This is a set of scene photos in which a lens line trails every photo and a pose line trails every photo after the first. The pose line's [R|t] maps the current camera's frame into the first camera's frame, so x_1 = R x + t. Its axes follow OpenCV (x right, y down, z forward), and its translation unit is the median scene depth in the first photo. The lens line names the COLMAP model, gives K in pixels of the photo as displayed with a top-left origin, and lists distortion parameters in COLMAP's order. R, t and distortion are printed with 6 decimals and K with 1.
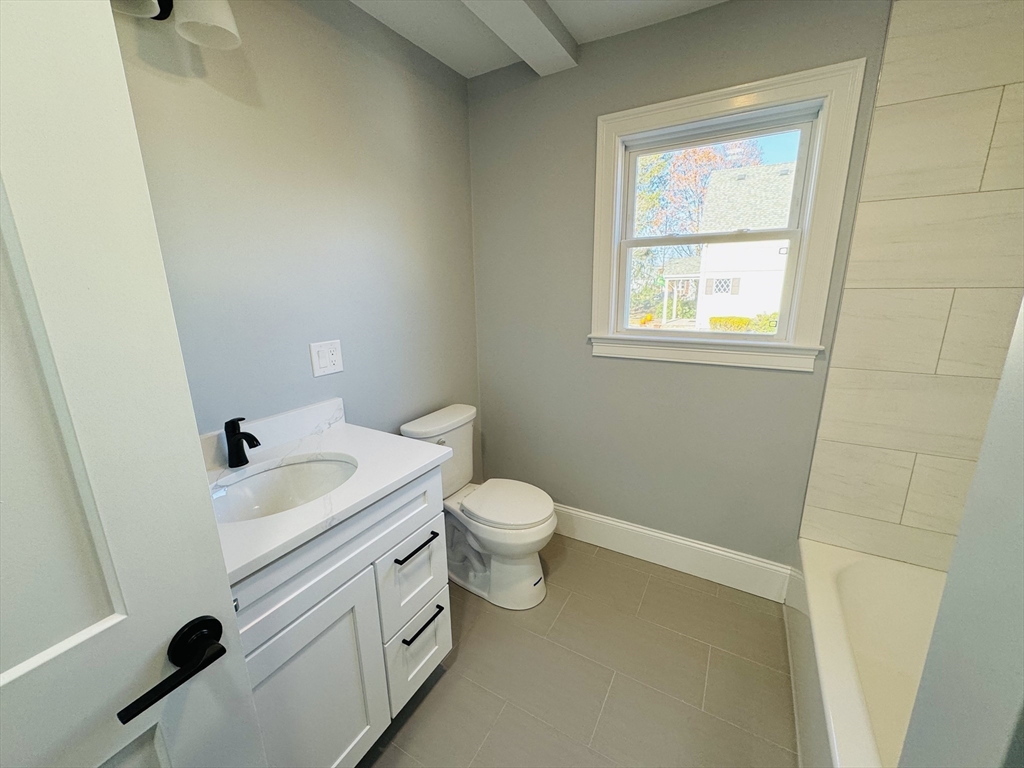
lens RADIAL K [[408.1, 0, 507.4], [0, 408.1, 379.7], [0, 0, 1]] dist [-0.000756, 0.000142]
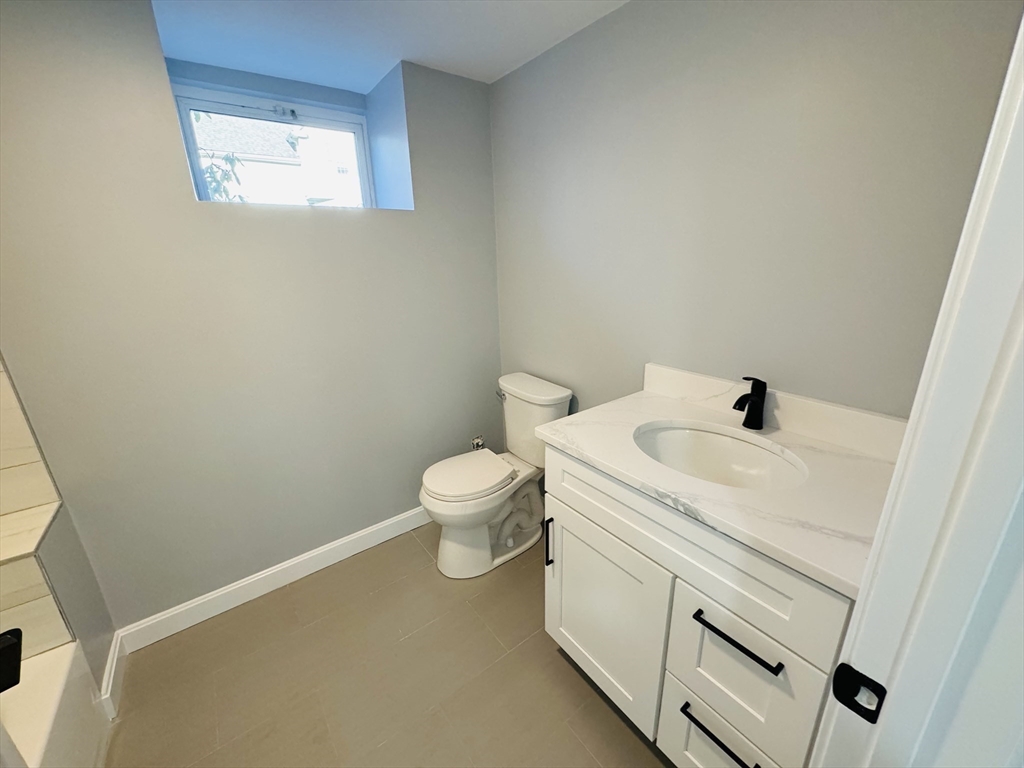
lens RADIAL K [[408.1, 0, 507.4], [0, 408.1, 379.7], [0, 0, 1]] dist [-0.000756, 0.000142]
pose [[-0.386009, 0.295852, -0.873767, 0.379192], [-0.183013, 0.903791, 0.386869, -0.160062], [0.904159, 0.309245, -0.294726, 0.736265]]
